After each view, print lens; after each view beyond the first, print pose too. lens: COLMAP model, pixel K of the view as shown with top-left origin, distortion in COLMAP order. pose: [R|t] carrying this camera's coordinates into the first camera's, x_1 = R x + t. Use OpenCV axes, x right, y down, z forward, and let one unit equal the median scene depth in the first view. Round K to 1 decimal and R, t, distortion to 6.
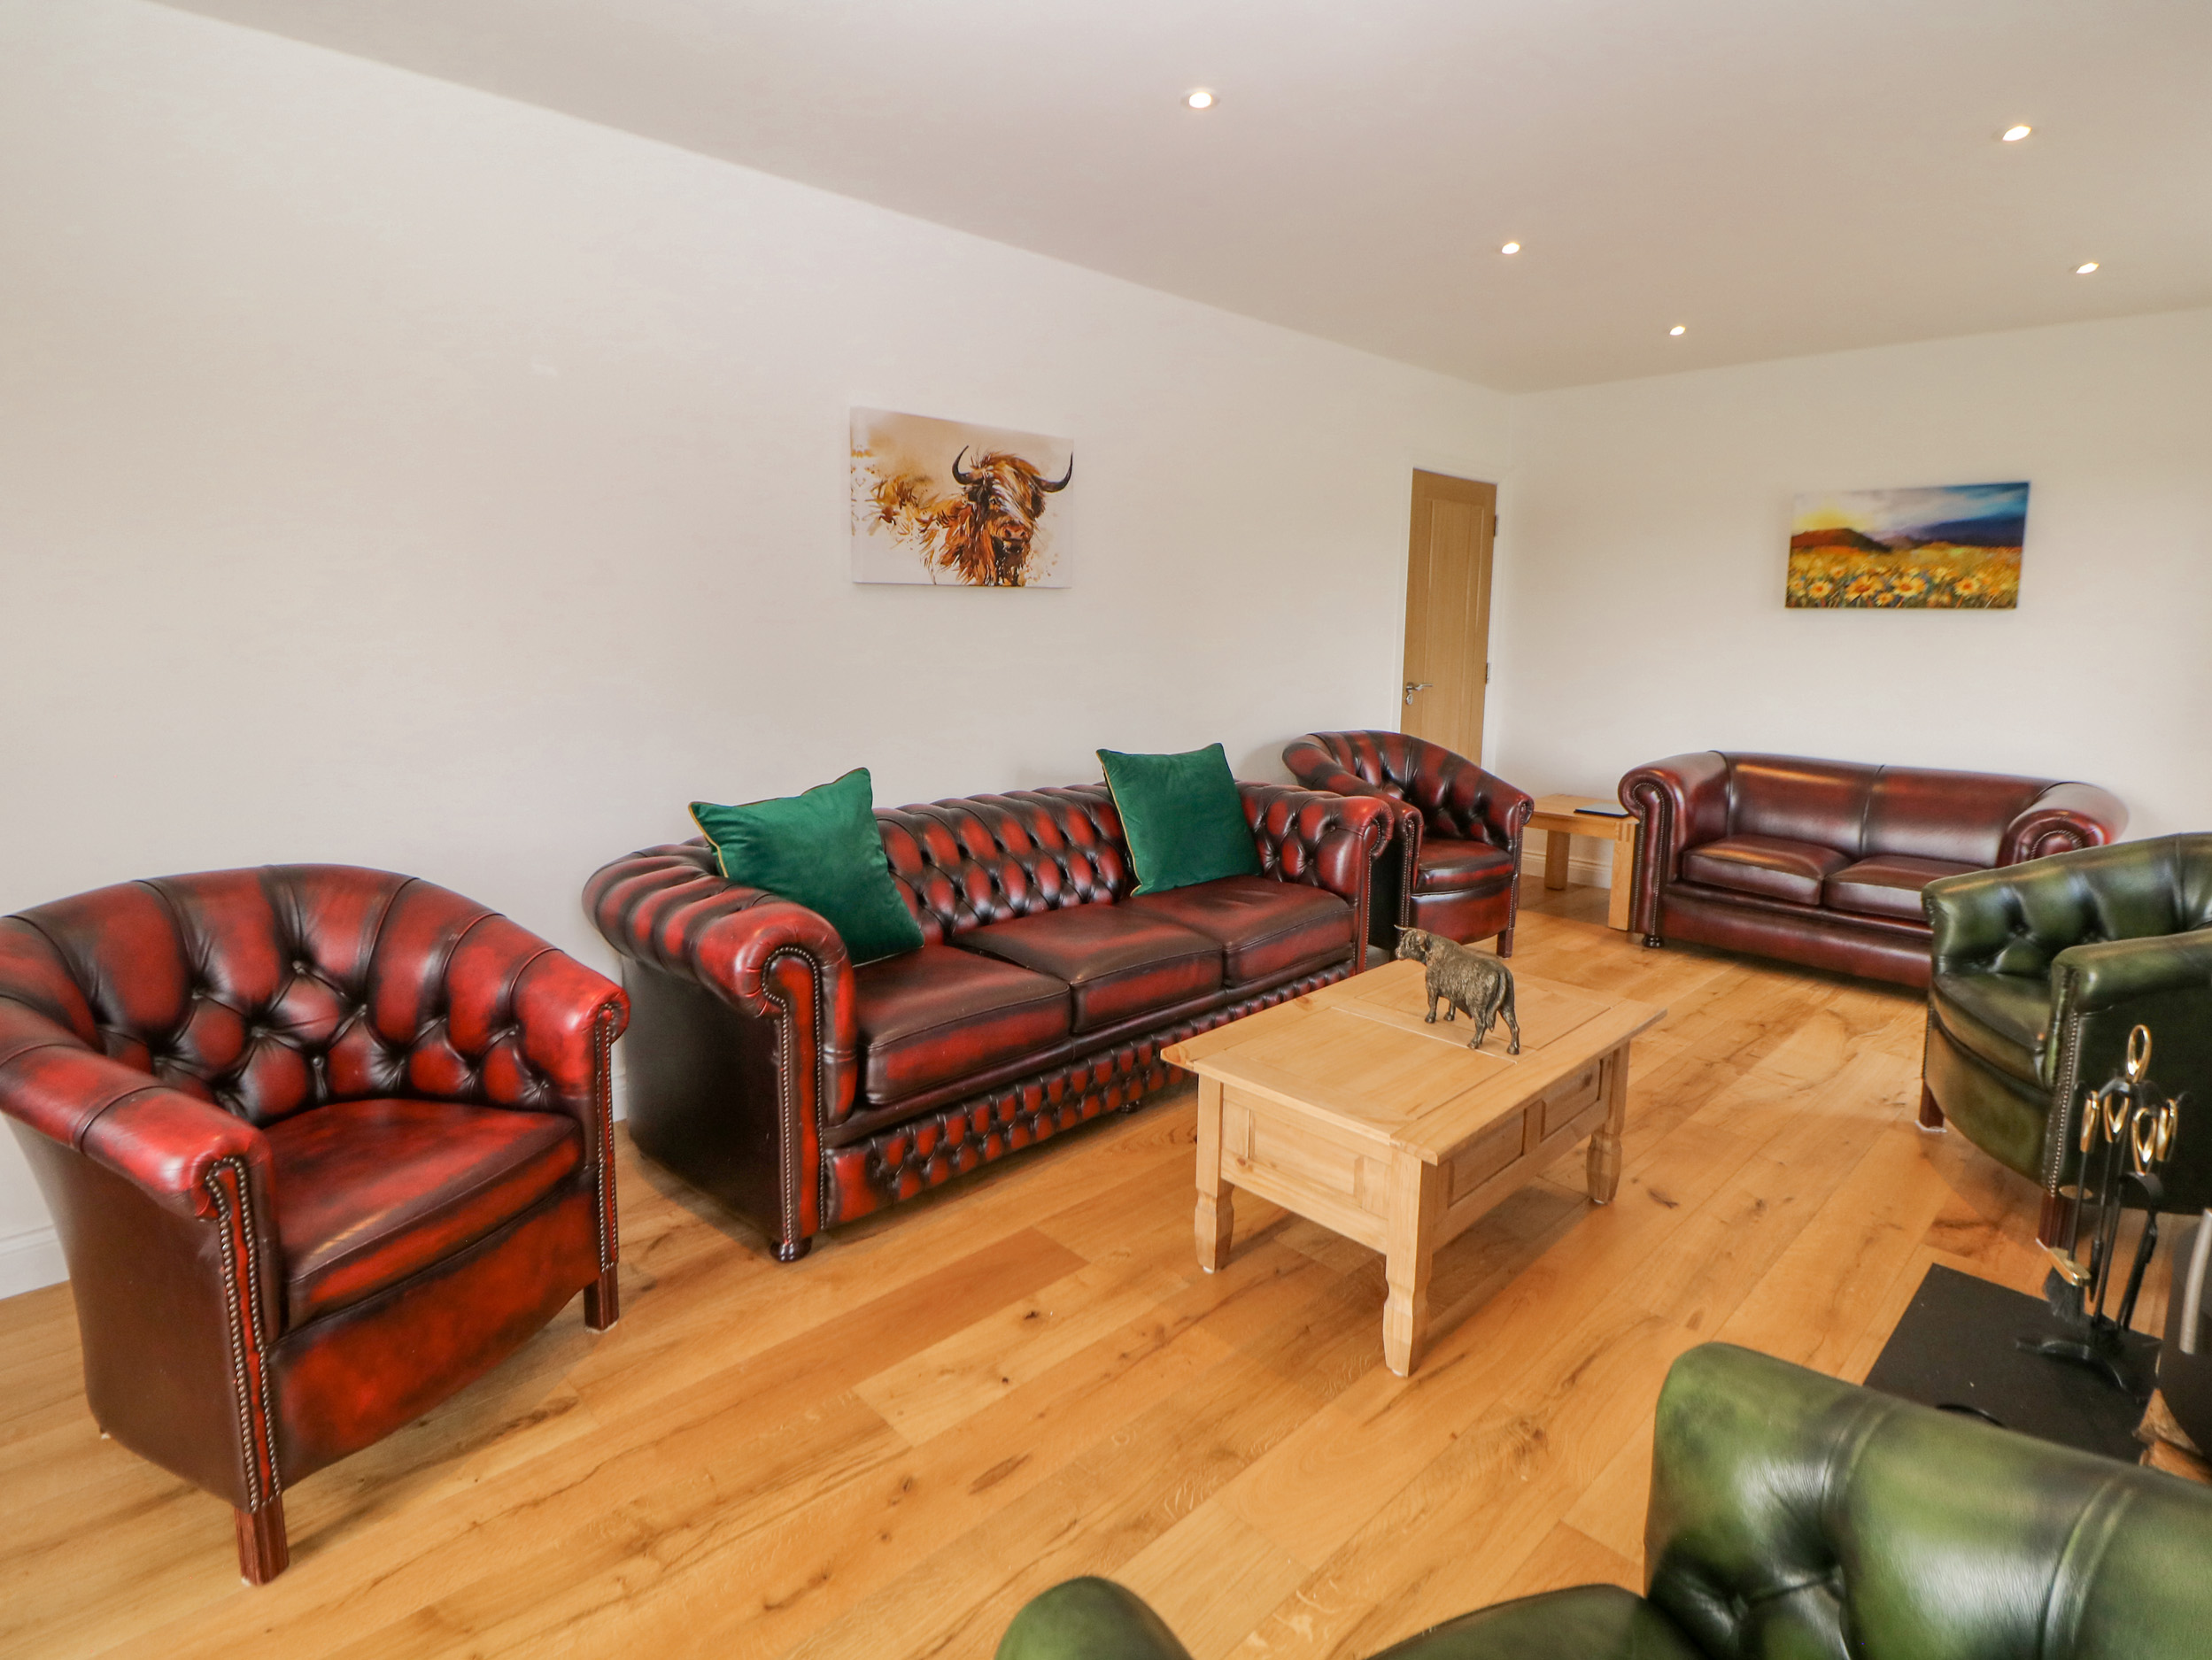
lens RADIAL K [[1152.5, 0, 1120.2], [0, 1152.5, 786.0], [0, 0, 1]] dist [-0.001103, -0.005188]
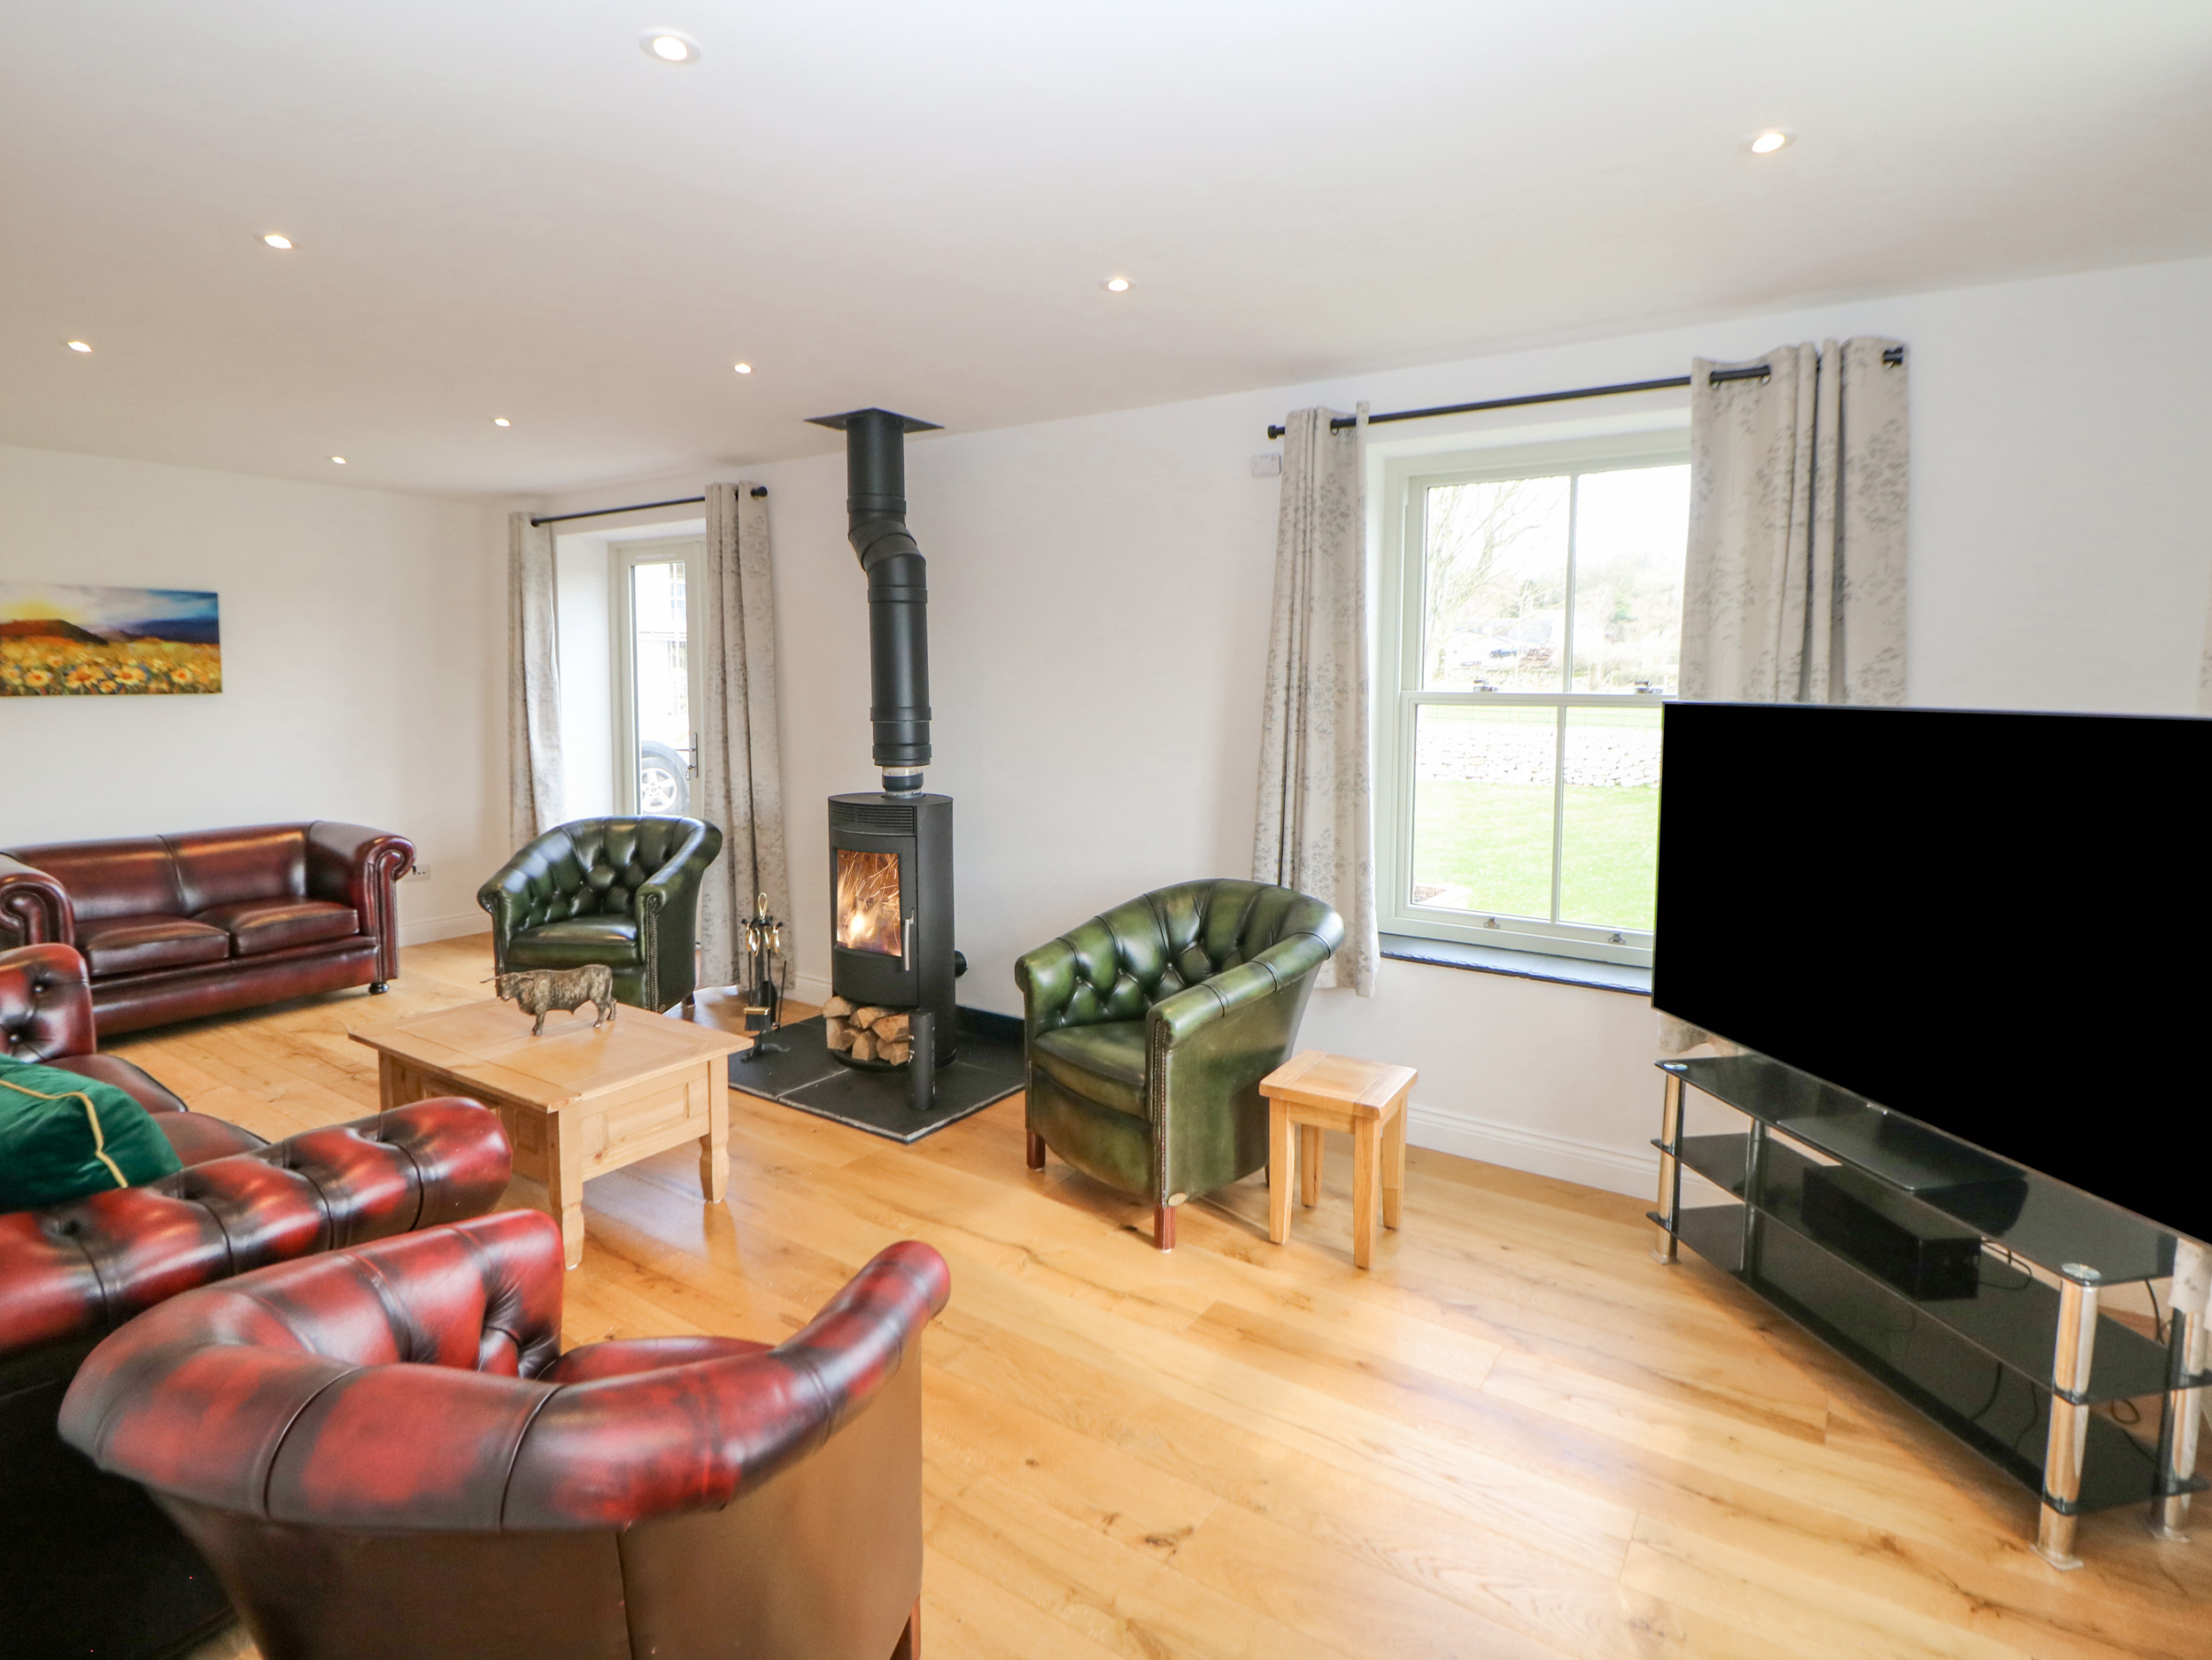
lens RADIAL K [[1152.5, 0, 1121.2], [0, 1152.5, 837.5], [0, 0, 1]] dist [-0.001103, -0.005188]
pose [[-0.213058, -0.151985, 0.965146, -1.049250], [0.136515, 0.973506, 0.183437, -0.158467], [-0.967455, 0.170839, -0.186665, 0.515705]]
